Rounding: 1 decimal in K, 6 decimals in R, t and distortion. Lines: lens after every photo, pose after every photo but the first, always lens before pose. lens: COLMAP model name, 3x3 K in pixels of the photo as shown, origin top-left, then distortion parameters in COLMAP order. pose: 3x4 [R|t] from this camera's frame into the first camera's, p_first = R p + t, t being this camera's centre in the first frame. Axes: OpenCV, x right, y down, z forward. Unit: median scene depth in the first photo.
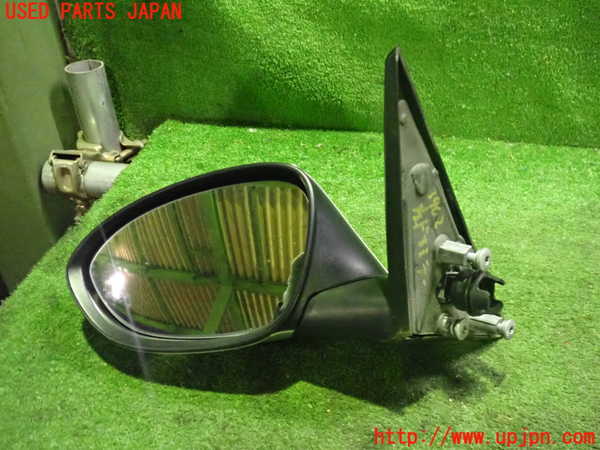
lens RADIAL K [[530.4, 0, 298.2], [0, 530.4, 227.6], [0, 0, 1]] dist [0.001711, -0.018262]
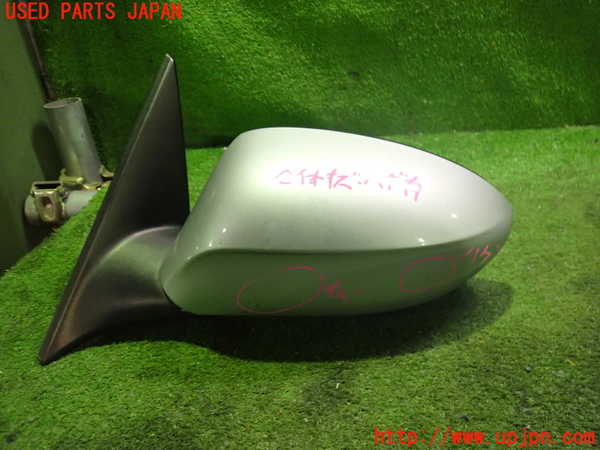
lens RADIAL K [[530.4, 0, 300.5], [0, 530.4, 230.7], [0, 0, 1]] dist [0.001711, -0.018262]
pose [[0.995410, -0.095098, -0.010775, 0.058381], [0.092374, 0.984093, -0.151750, 0.159565], [0.025035, 0.150058, 0.988360, 0.006158]]
